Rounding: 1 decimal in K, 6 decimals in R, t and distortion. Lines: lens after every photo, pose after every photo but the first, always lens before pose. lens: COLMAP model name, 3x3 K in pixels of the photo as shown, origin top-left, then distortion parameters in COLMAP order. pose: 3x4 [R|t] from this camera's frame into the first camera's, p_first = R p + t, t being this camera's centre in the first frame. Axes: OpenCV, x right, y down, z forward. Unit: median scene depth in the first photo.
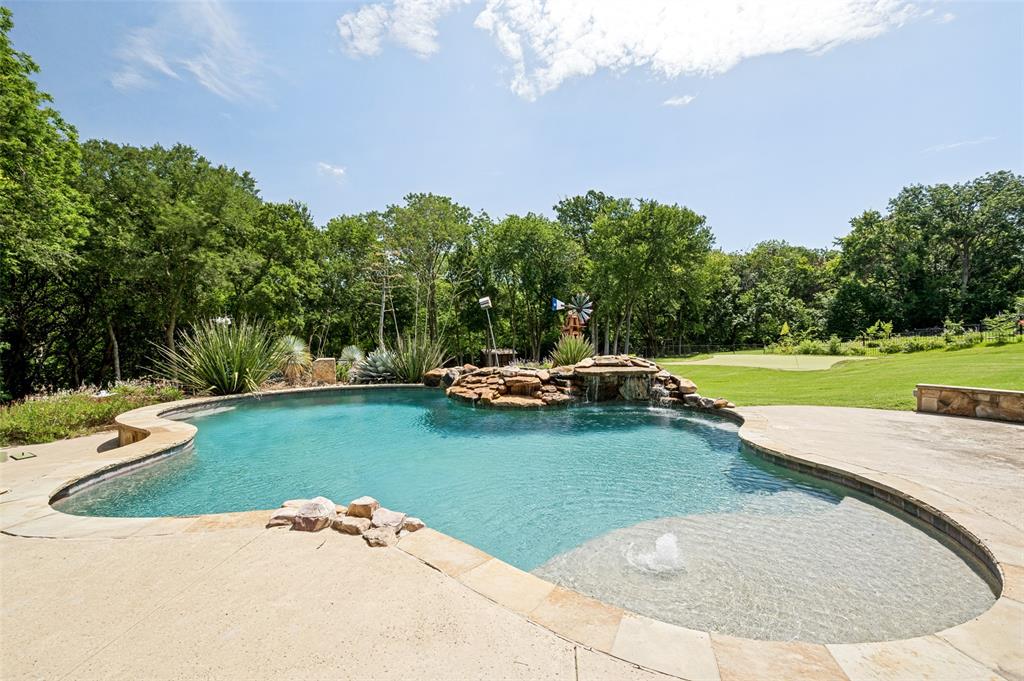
lens RADIAL K [[412.8, 0, 509.5], [0, 412.8, 344.0], [0, 0, 1]] dist [-0.002750, -0.000597]
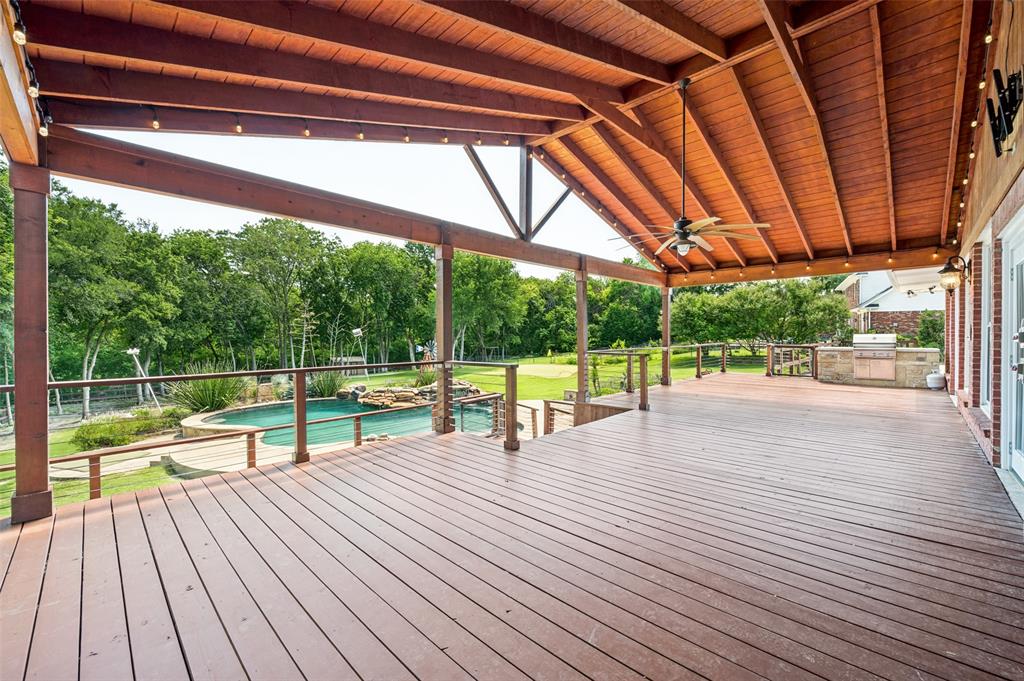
lens RADIAL K [[412.8, 0, 509.5], [0, 412.8, 344.0], [0, 0, 1]] dist [-0.002750, -0.000597]
pose [[0.926294, -0.001516, 0.376798, -0.106671], [-0.000089, 0.999991, 0.004241, -0.069334], [-0.376801, -0.003962, 0.926286, -0.438557]]
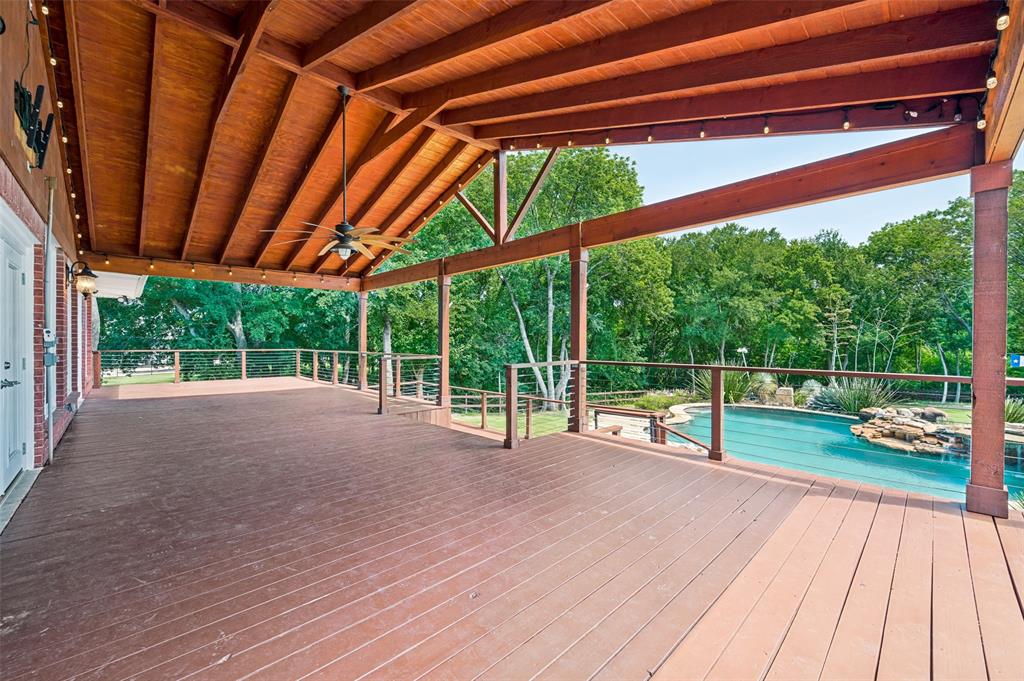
lens RADIAL K [[412.8, 0, 509.5], [0, 412.8, 344.0], [0, 0, 1]] dist [-0.002750, -0.000597]
pose [[0.346696, 0.018807, -0.937789, 0.337874], [-0.014917, 0.999783, 0.014536, -0.074462], [0.937859, 0.008949, 0.346901, -0.248488]]
